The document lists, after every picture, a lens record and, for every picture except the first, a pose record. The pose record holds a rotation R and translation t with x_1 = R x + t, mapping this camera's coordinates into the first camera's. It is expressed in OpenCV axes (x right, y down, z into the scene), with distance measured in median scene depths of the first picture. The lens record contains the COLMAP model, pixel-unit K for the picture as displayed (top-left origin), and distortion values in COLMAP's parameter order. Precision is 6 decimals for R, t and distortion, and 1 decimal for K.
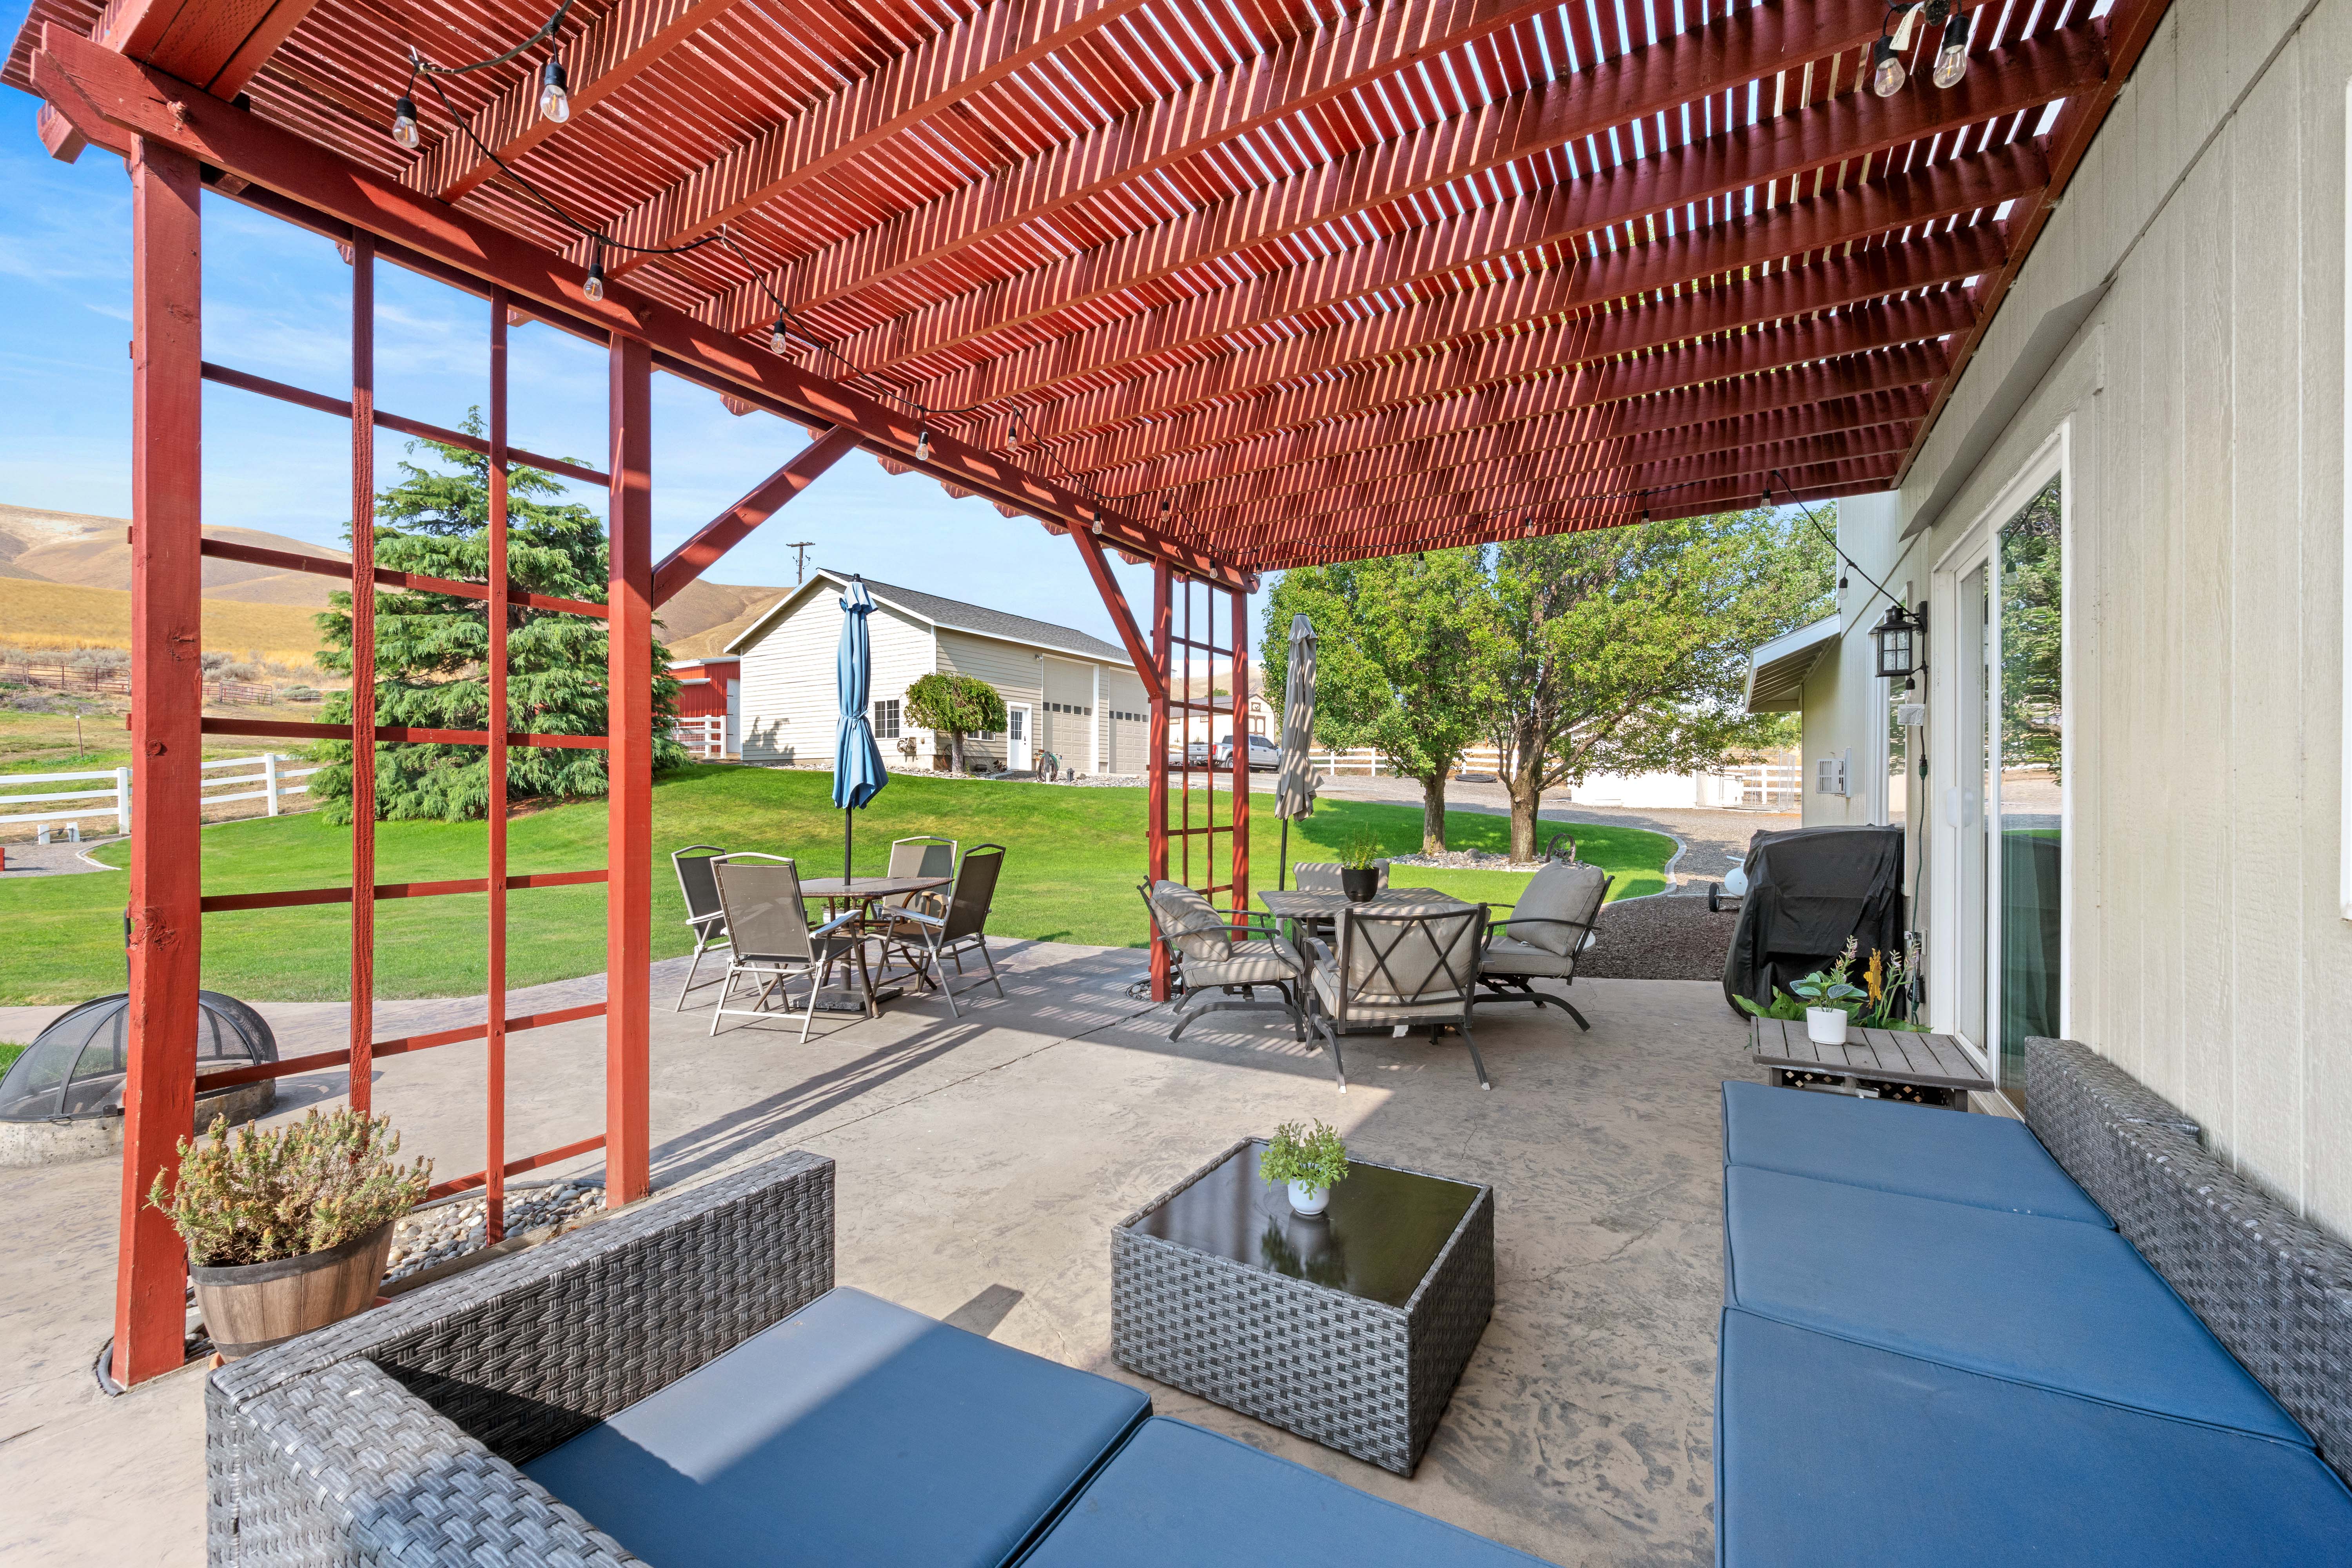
lens RADIAL K [[929.0, 0, 1176.0], [0, 929.0, 784.0], [0, 0, 1]] dist [0.001005, 0.000343]
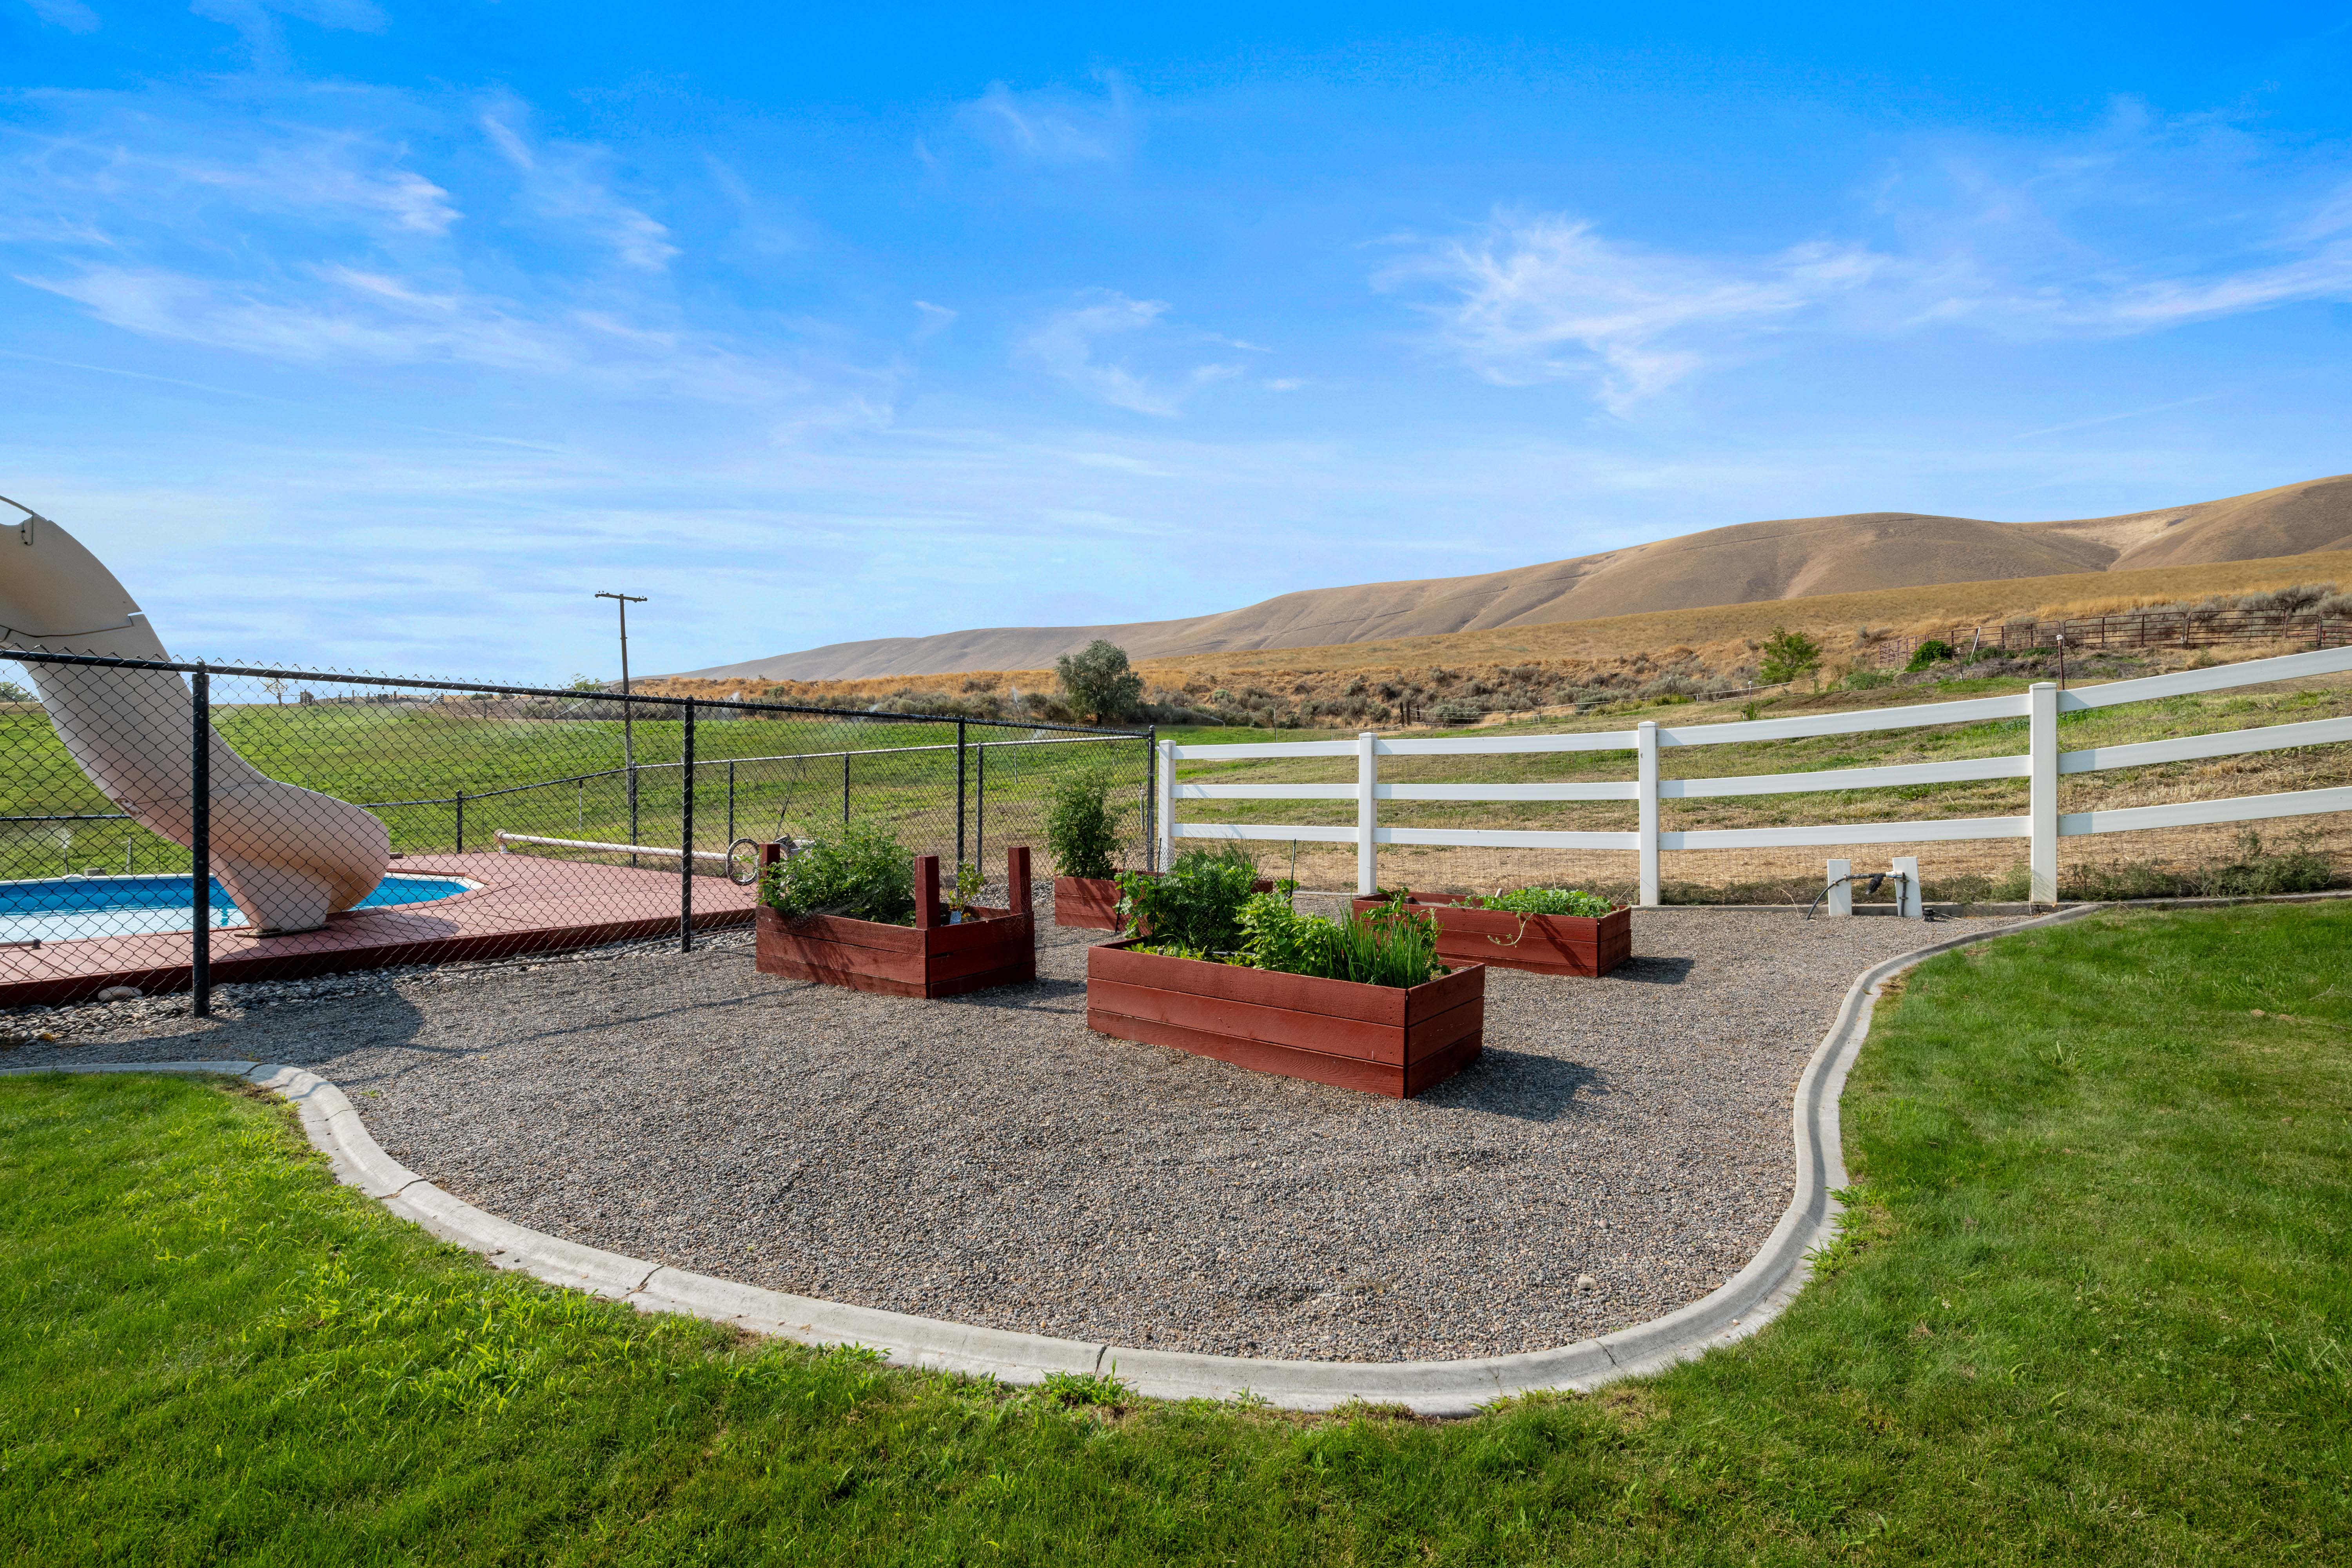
lens RADIAL K [[1061.7, 0, 1176.0], [0, 1061.7, 784.0], [0, 0, 1]] dist [0.001942, 0.000200]
pose [[-0.042572, 0.009773, -0.999046, -0.781614], [-0.010555, 0.999892, 0.010231, 0.013995], [0.999038, 0.010981, -0.042465, 0.741688]]
